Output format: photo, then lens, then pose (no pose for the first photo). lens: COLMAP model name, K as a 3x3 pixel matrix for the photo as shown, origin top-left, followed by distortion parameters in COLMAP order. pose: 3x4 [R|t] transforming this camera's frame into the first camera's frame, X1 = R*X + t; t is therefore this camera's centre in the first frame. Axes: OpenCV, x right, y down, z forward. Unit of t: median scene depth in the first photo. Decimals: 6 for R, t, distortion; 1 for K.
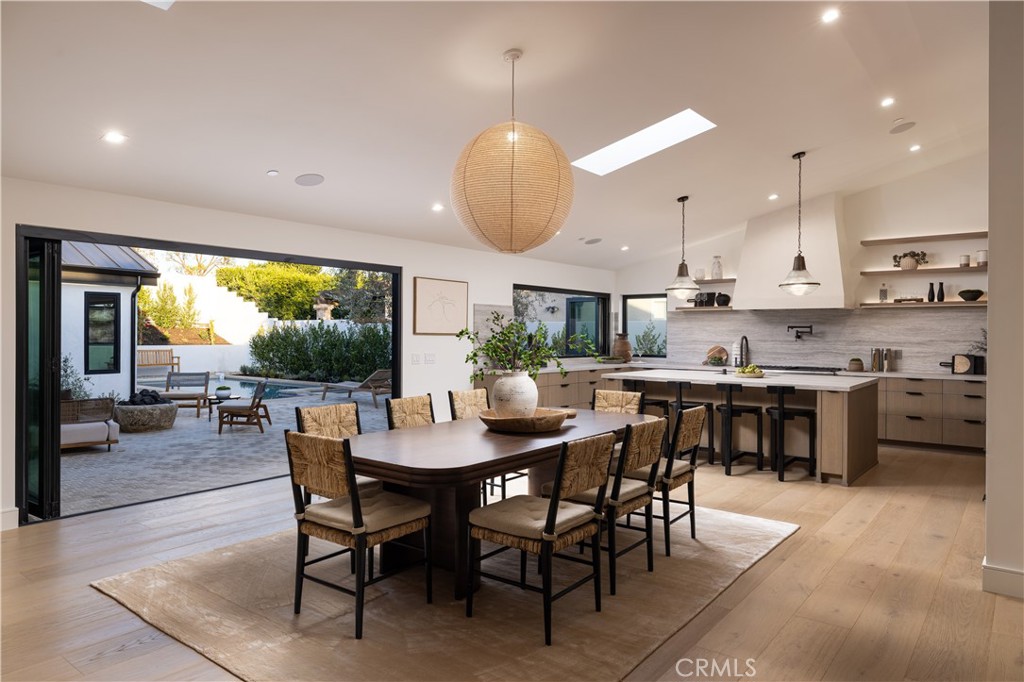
lens RADIAL K [[670.1, 0, 506.0], [0, 670.1, 335.8], [0, 0, 1]] dist [0.011240, -0.004154]
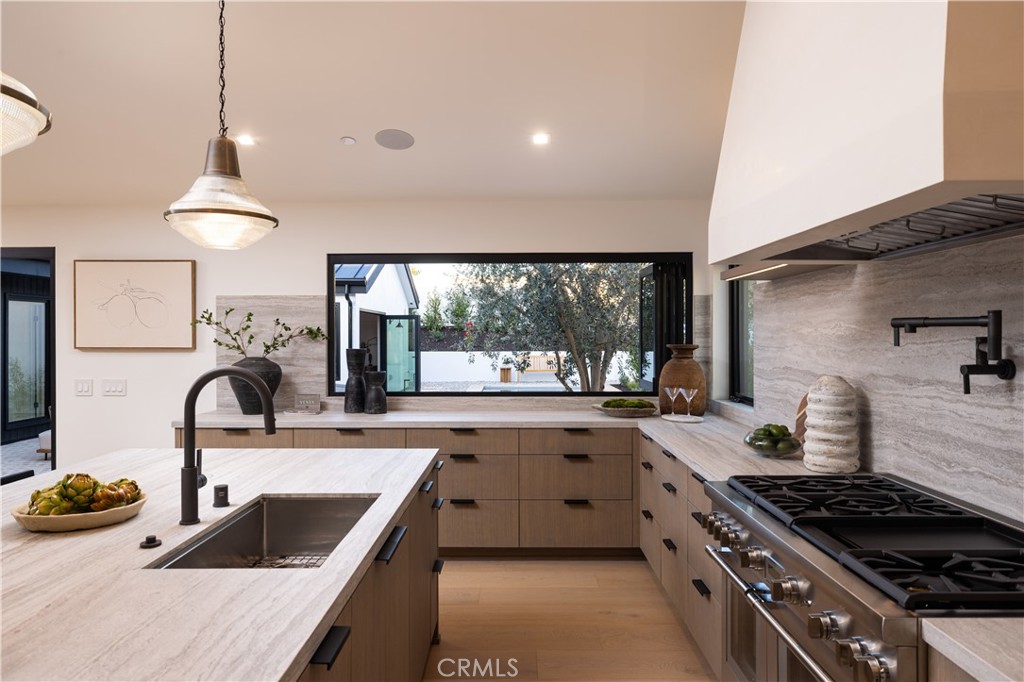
lens RADIAL K [[667.0, 0, 507.0], [0, 667.0, 337.1], [0, 0, 1]] dist [0.006746, 0.002238]
pose [[0.608262, -0.005772, -0.793715, 0.547908], [0.004444, 0.999983, -0.003866, -0.008870], [0.793724, -0.001176, 0.608277, 0.826028]]
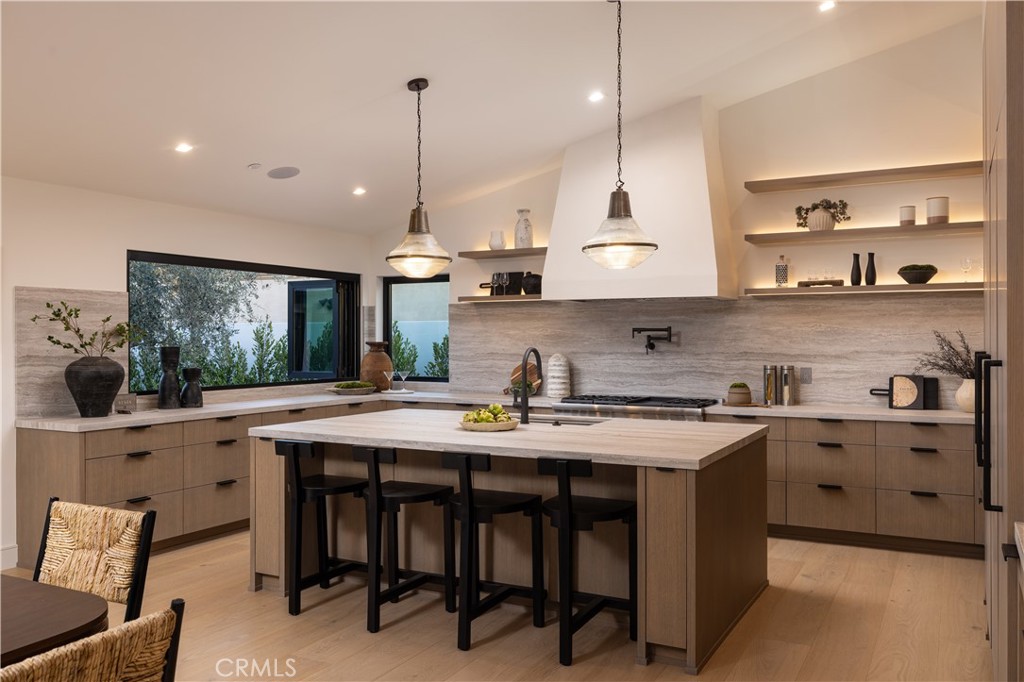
lens RADIAL K [[853.8, 0, 499.5], [0, 853.8, 339.2], [0, 0, 1]] dist [-0.000345, 0.013113]
pose [[0.985965, -0.007546, 0.166782, 0.194229], [0.007708, 0.999970, -0.000329, -0.005794], [-0.166775, 0.001610, 0.985994, 0.306812]]
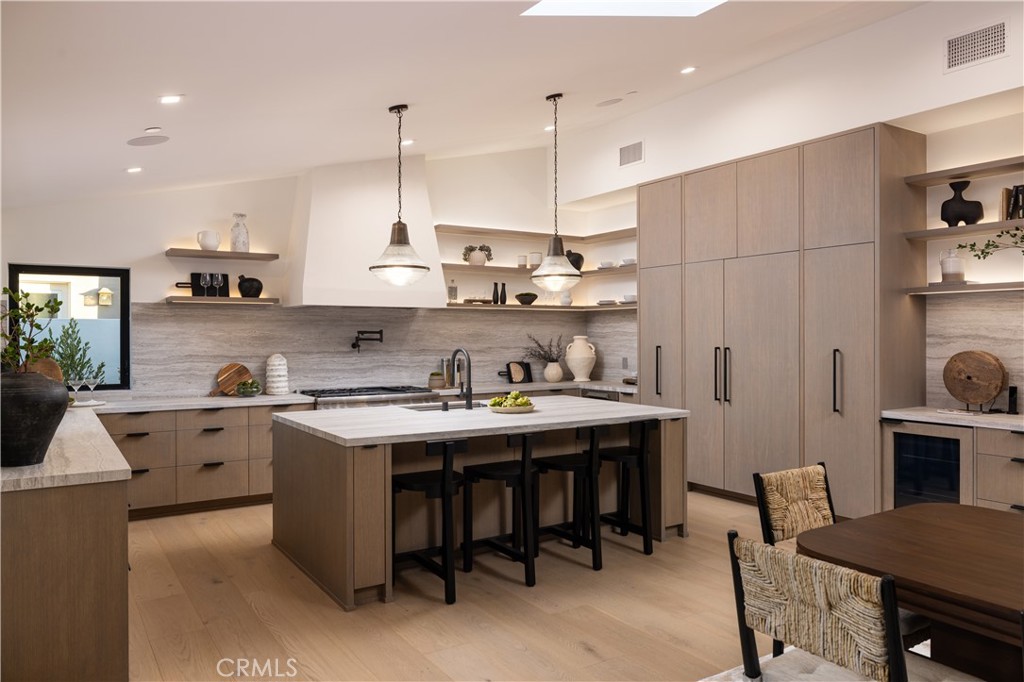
lens RADIAL K [[728.5, 0, 522.1], [0, 728.5, 335.9], [0, 0, 1]] dist [-0.012068, 0.005781]
pose [[0.311862, -0.007838, 0.950095, -0.262184], [0.006922, 0.999958, 0.005977, -0.013484], [-0.950102, 0.004713, 0.311903, 0.643077]]
